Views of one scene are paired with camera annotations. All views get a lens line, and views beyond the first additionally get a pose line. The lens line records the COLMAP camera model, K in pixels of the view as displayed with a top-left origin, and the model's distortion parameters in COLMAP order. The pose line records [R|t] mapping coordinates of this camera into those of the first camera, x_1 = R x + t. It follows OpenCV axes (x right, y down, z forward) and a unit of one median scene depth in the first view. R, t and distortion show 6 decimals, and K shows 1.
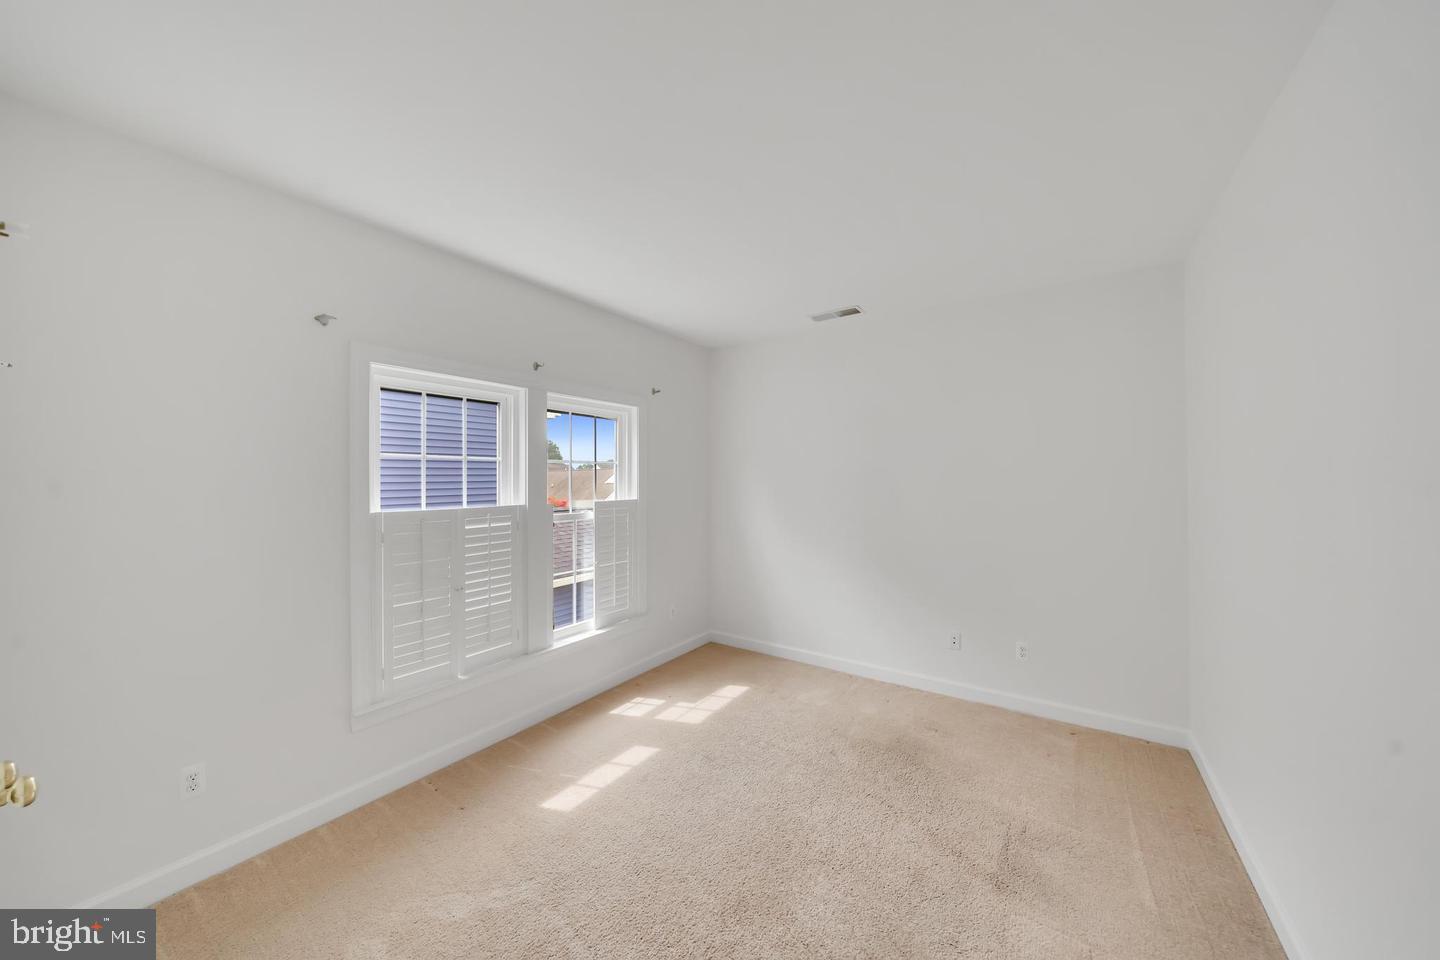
lens RADIAL K [[496.7, 0, 716.0], [0, 496.7, 478.7], [0, 0, 1]] dist [-0.000630, -0.000071]
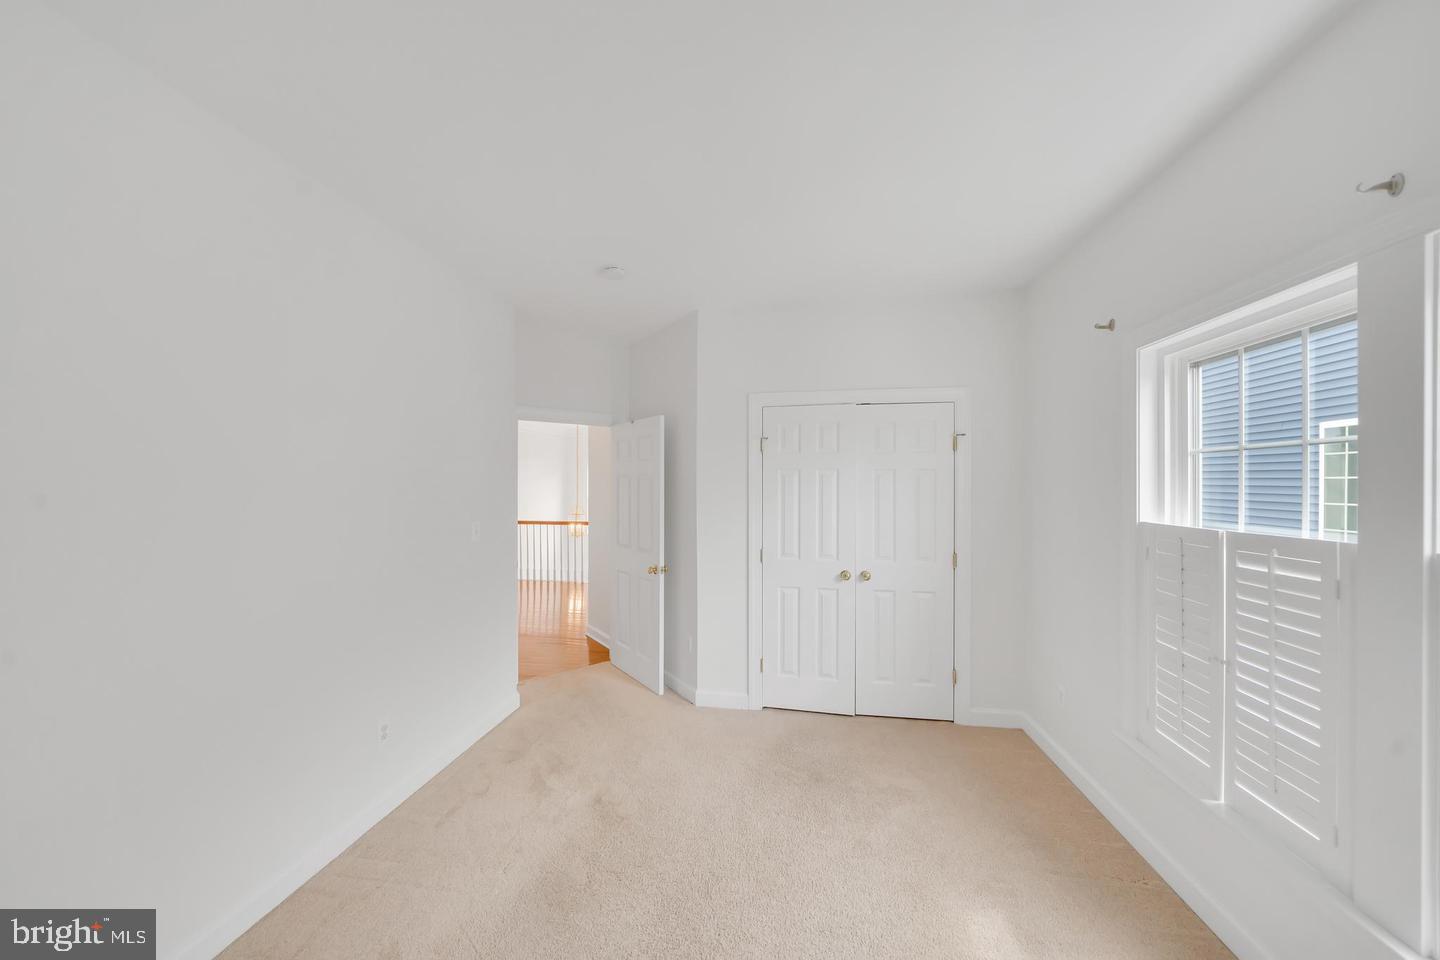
lens RADIAL K [[496.7, 0, 716.0], [0, 496.7, 478.7], [0, 0, 1]] dist [-0.000630, -0.000071]
pose [[-0.901117, 0.002541, -0.433569, 0.304092], [0.006241, 0.999955, -0.007111, -0.003187], [0.433532, -0.009114, -0.901092, 1.249393]]
